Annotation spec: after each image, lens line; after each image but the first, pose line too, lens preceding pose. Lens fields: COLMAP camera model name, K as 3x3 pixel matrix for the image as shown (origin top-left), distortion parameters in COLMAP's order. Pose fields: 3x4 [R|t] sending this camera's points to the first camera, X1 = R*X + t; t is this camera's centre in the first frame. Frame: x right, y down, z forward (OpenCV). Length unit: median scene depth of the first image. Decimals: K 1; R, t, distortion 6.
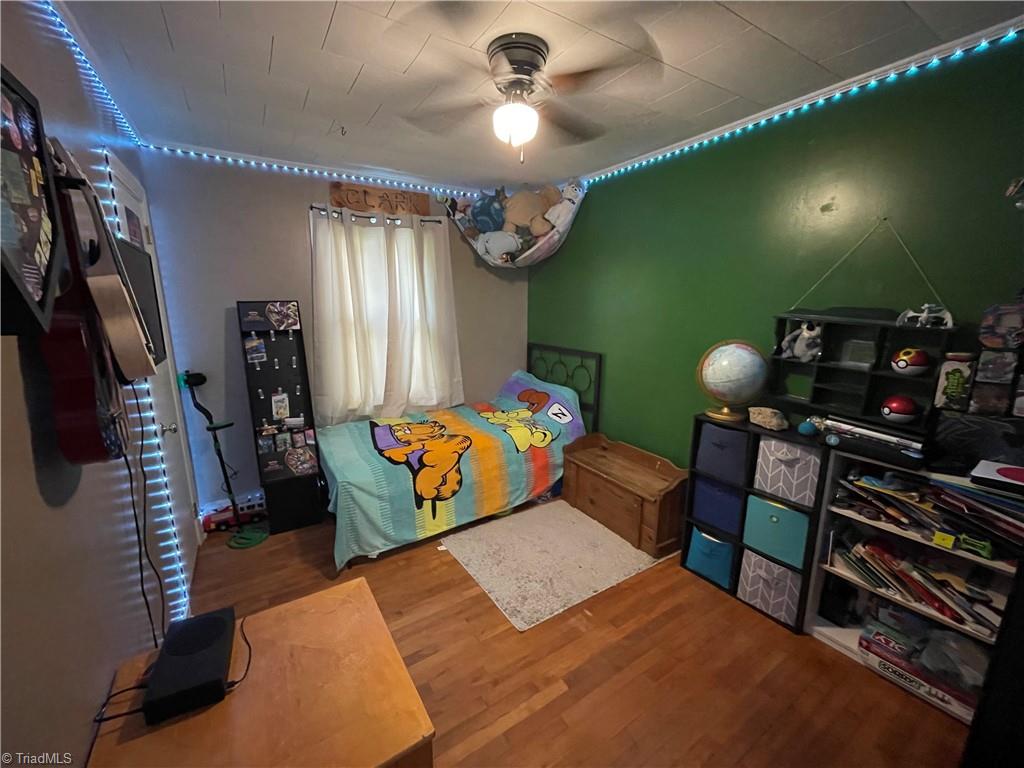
lens RADIAL K [[412.4, 0, 509.8], [0, 412.4, 383.3], [0, 0, 1]] dist [0.000221, 0.000231]
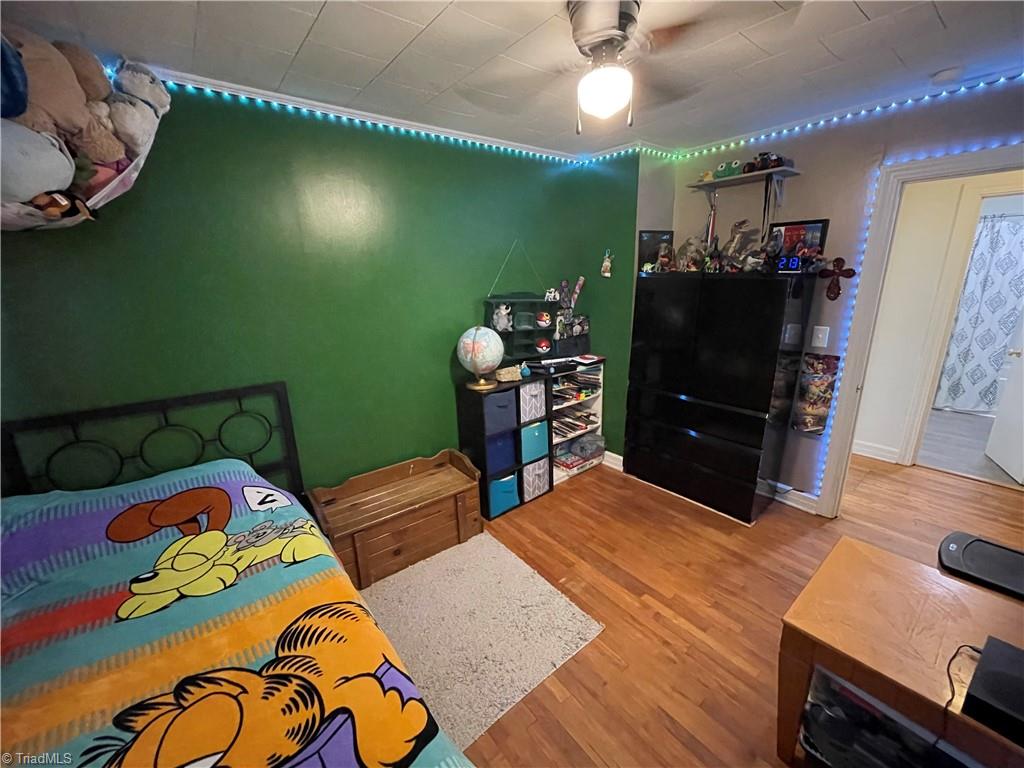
lens RADIAL K [[412.4, 0, 509.7], [0, 412.4, 385.7], [0, 0, 1]] dist [0.000221, 0.000231]
pose [[-0.106492, -0.255831, 0.960838, -0.728621], [0.222638, 0.935663, 0.273803, -0.263398], [-0.969068, 0.243077, -0.042683, 1.070571]]
